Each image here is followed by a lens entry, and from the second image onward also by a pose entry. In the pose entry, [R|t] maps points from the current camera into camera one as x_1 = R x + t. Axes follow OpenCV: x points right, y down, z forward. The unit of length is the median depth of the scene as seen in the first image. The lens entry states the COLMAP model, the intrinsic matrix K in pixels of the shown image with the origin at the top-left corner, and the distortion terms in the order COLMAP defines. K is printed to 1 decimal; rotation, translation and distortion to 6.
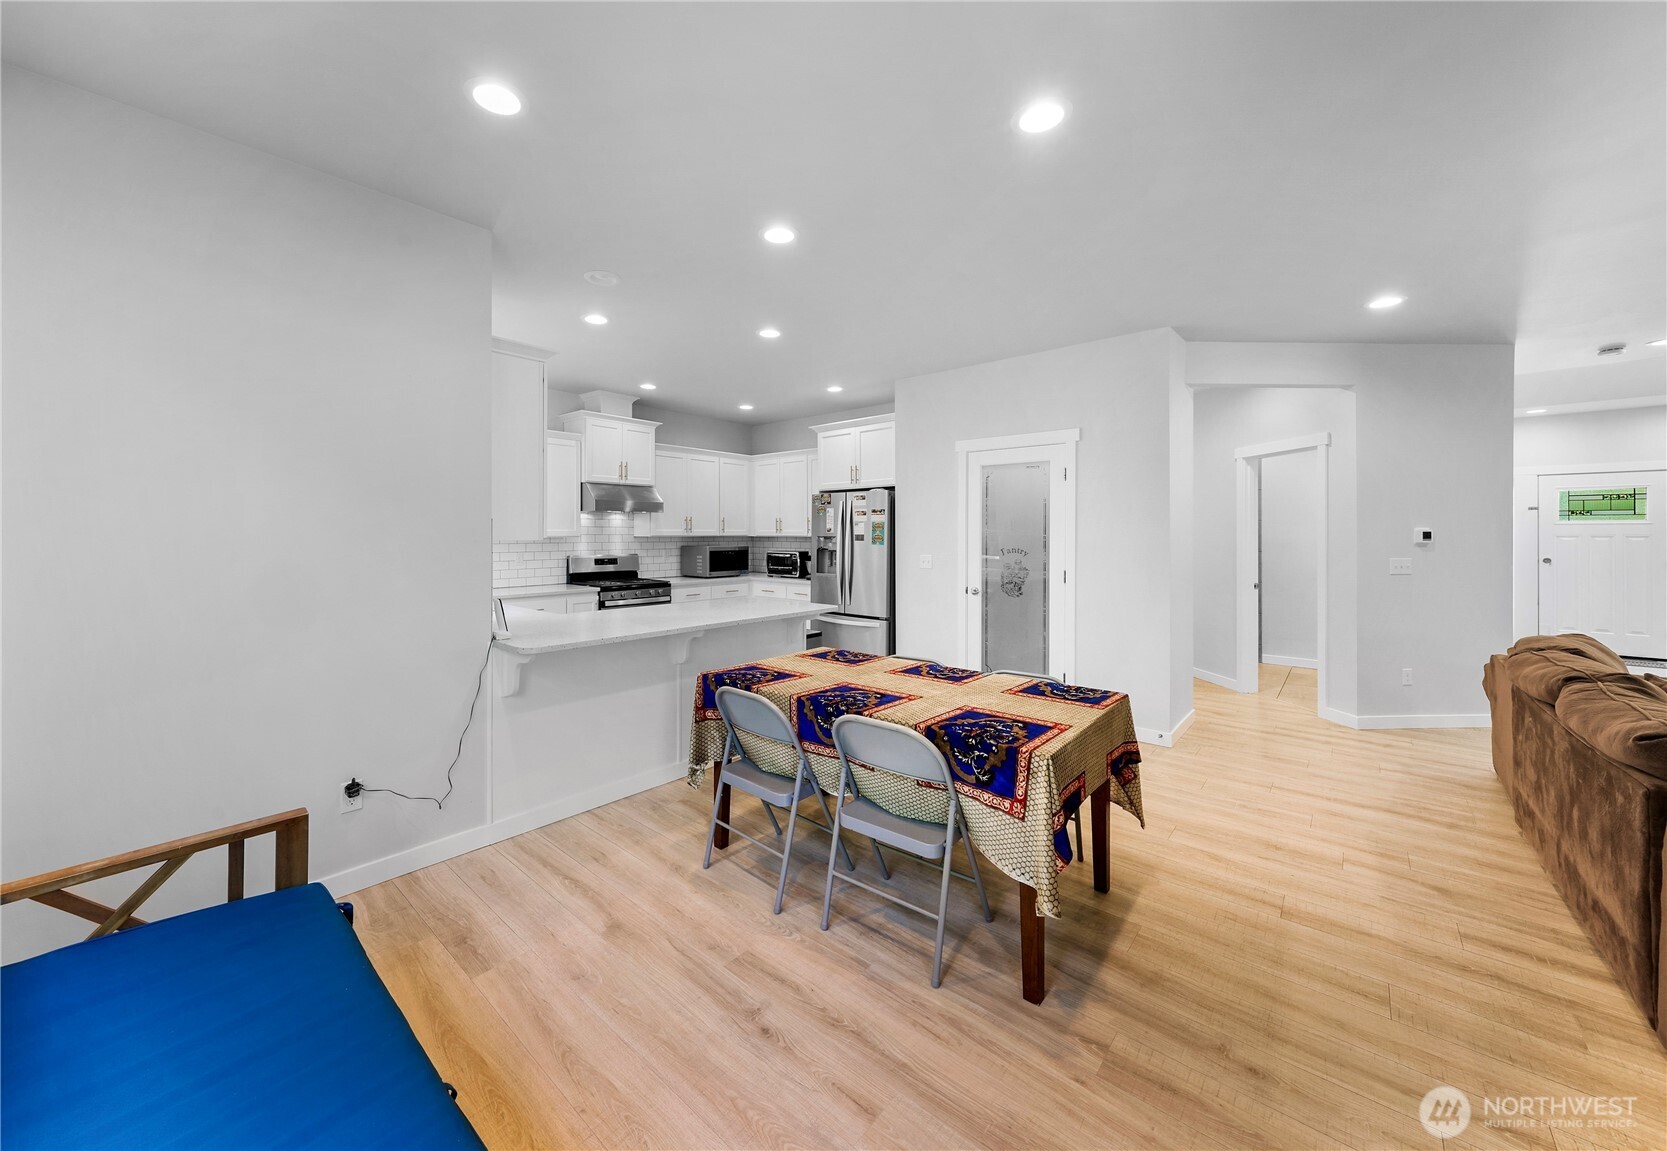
lens RADIAL K [[619.5, 0, 802.6], [0, 619.5, 529.6], [0, 0, 1]] dist [0.003027, 0.000344]
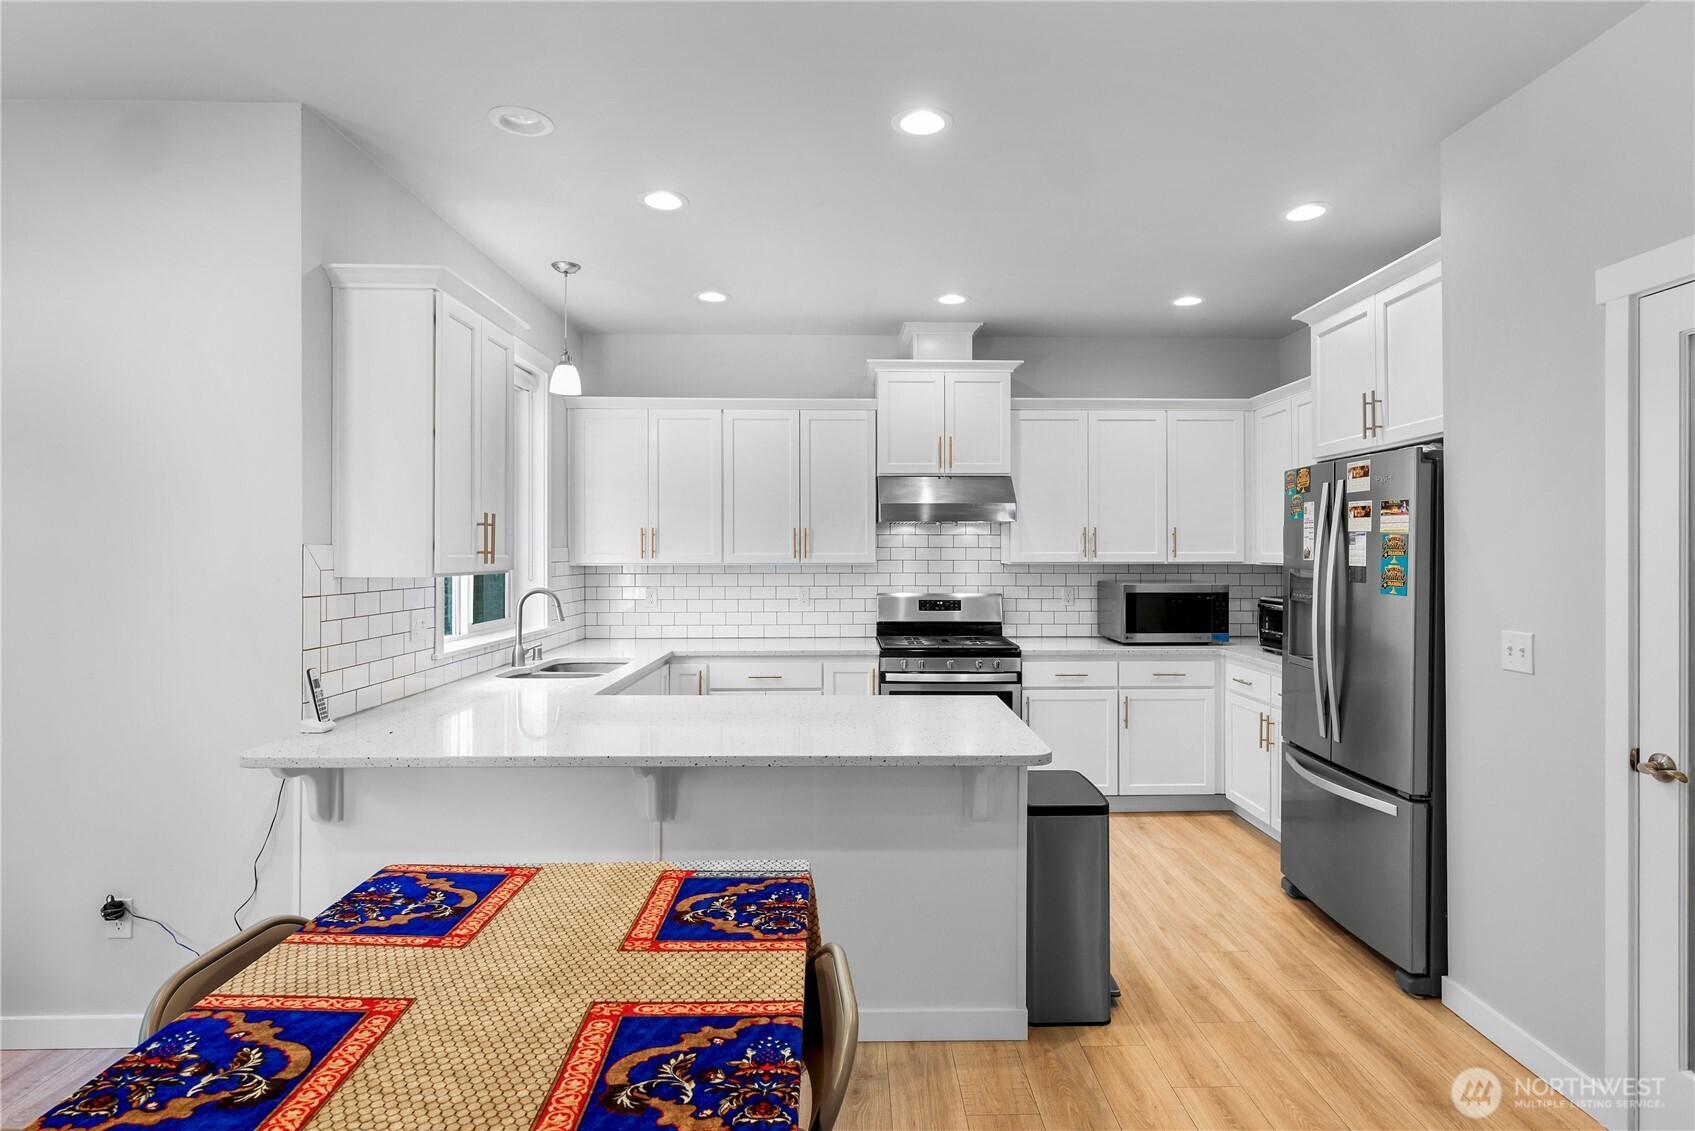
lens RADIAL K [[897.0, 0, 877.6], [0, 897.0, 540.0], [0, 0, 1]] dist [0.001488, -0.000079]
pose [[0.691854, -0.007750, -0.721996, 0.292209], [0.002734, 0.999963, -0.008114, -0.004965], [0.722033, 0.003640, 0.691850, 0.392087]]
